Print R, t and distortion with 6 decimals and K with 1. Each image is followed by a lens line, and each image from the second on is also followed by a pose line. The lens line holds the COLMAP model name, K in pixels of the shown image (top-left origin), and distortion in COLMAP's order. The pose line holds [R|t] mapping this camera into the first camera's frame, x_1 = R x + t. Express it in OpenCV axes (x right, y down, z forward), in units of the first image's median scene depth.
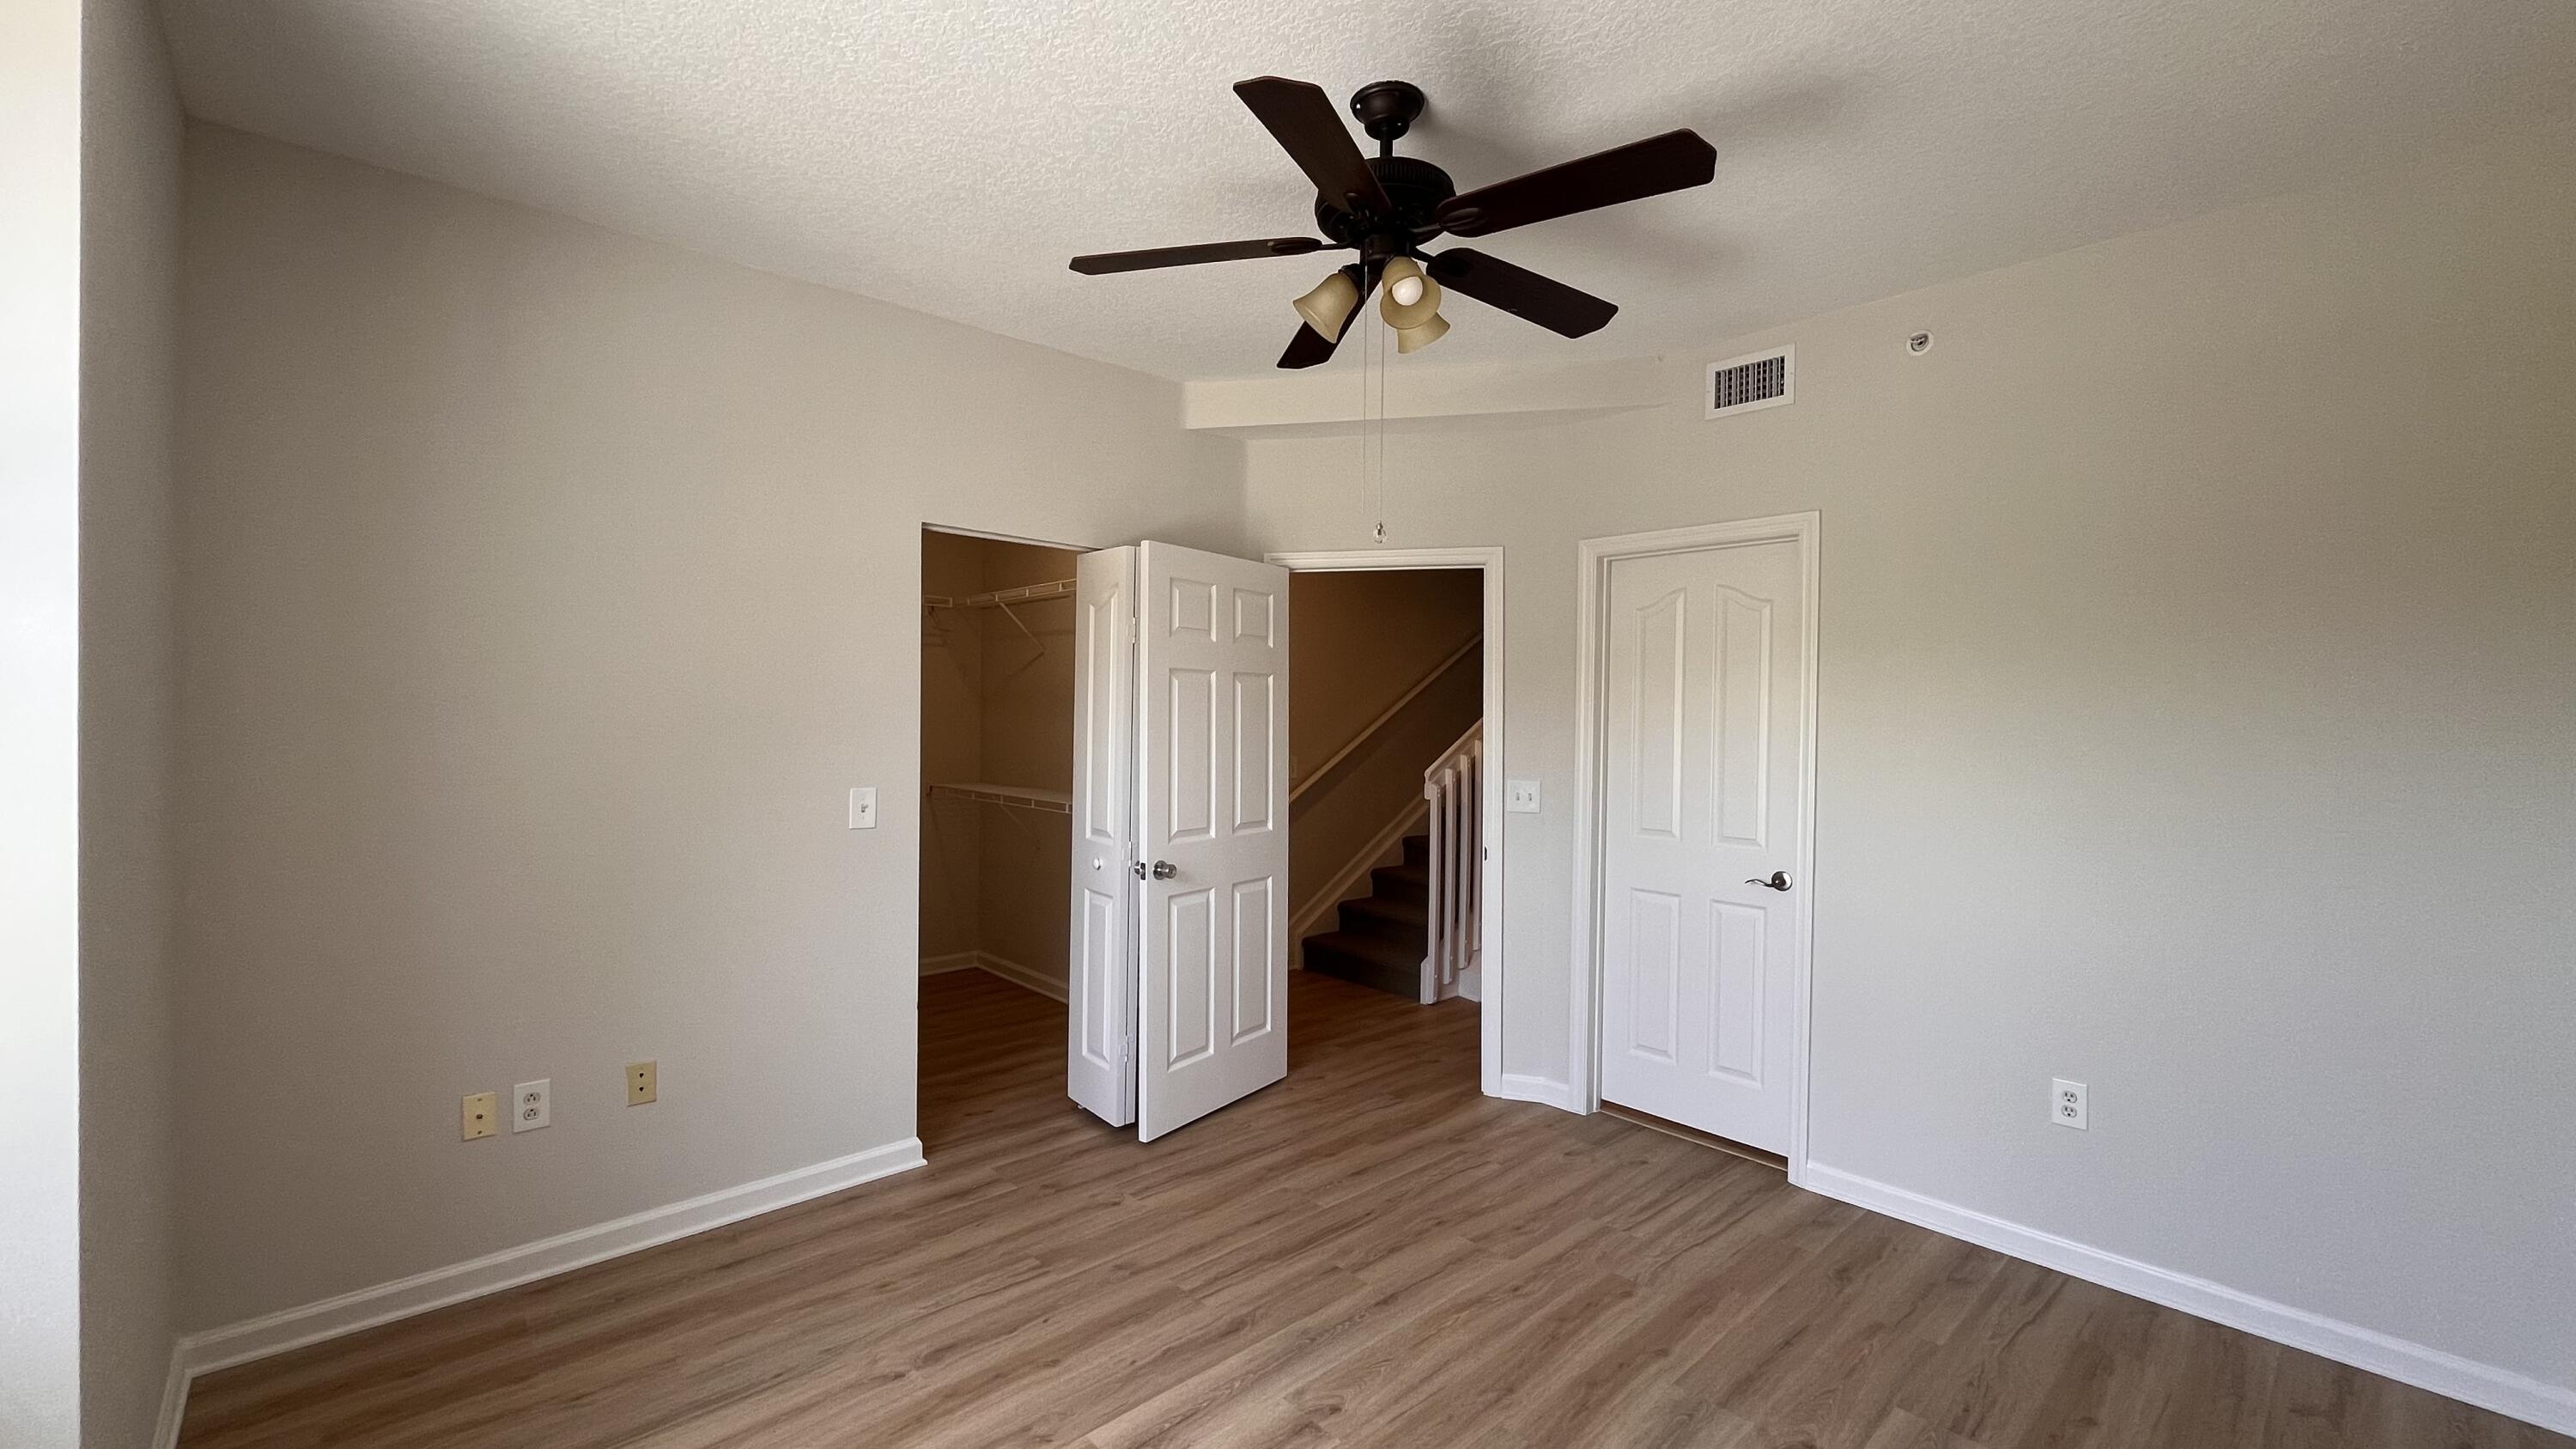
lens RADIAL K [[1041.5, 0, 1289.2], [0, 1041.5, 725.2], [0, 0, 1]] dist [-0.001316, -0.000856]
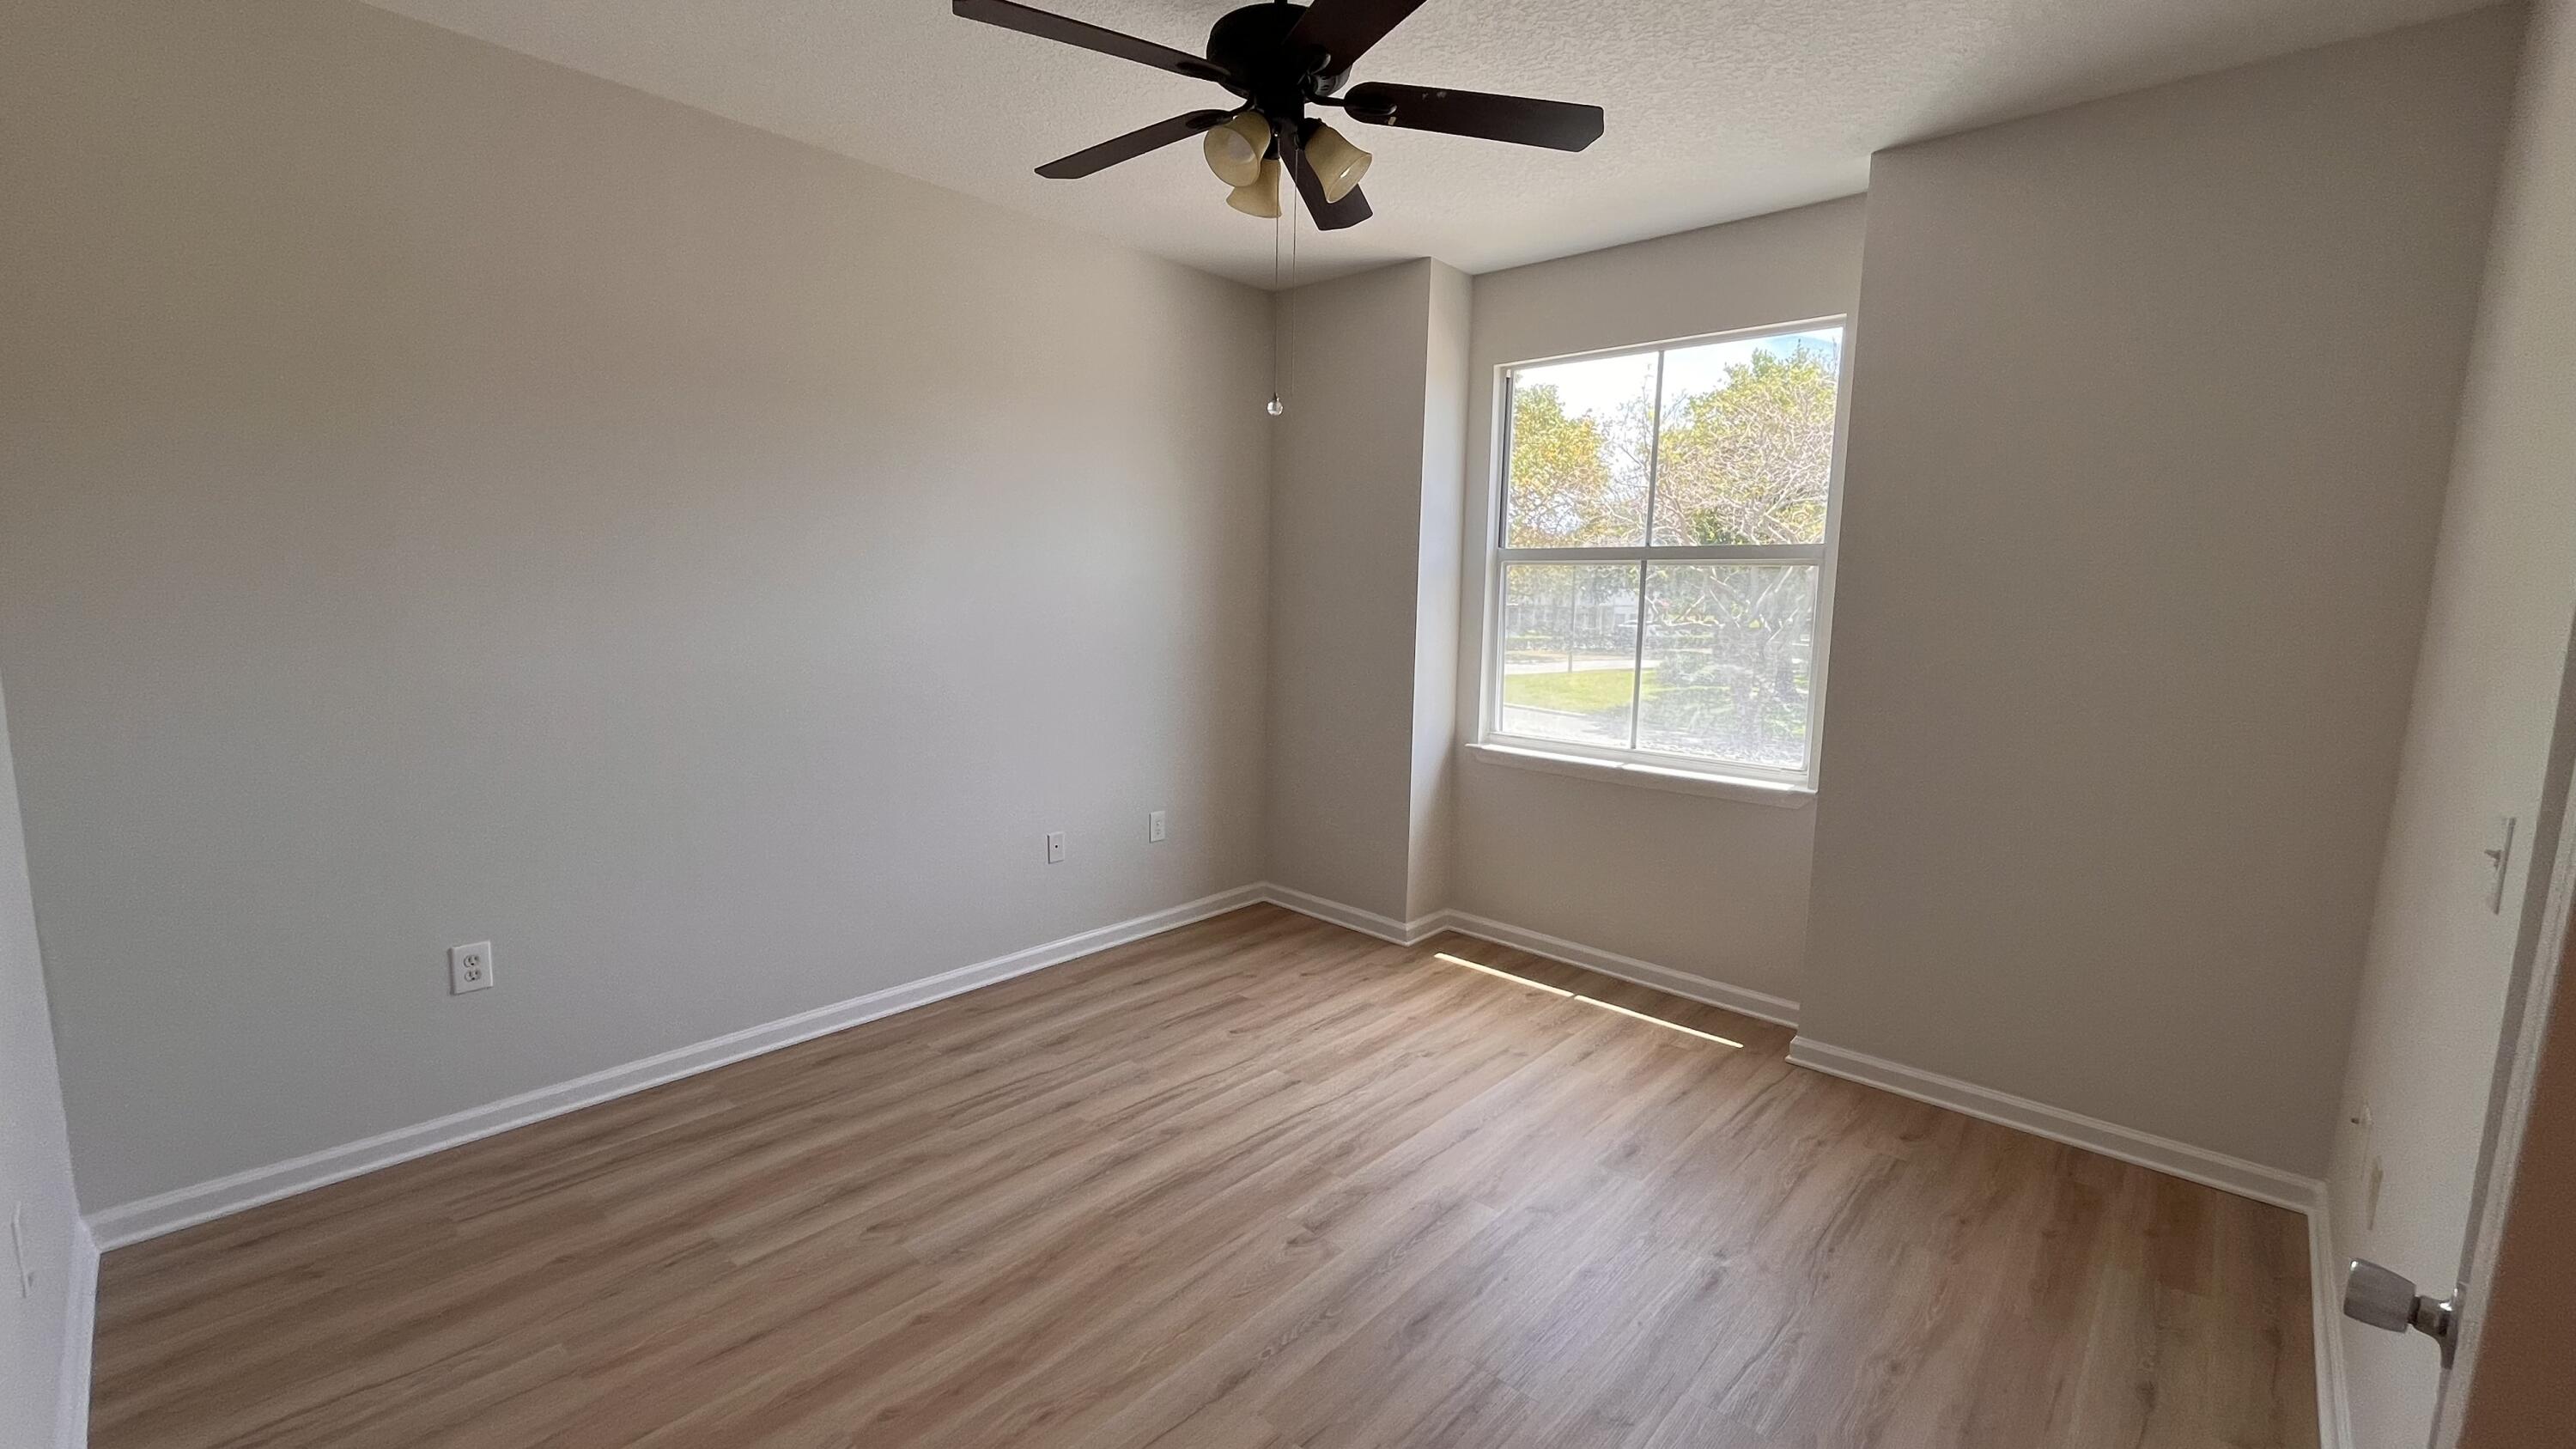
lens RADIAL K [[1041.5, 0, 1289.2], [0, 1041.5, 725.2], [0, 0, 1]] dist [-0.001316, -0.000856]
pose [[-0.996171, -0.016605, -0.085837, 0.136426], [-0.029279, 0.988468, 0.148573, -0.025313], [0.082380, 0.150517, -0.985169, 1.814319]]
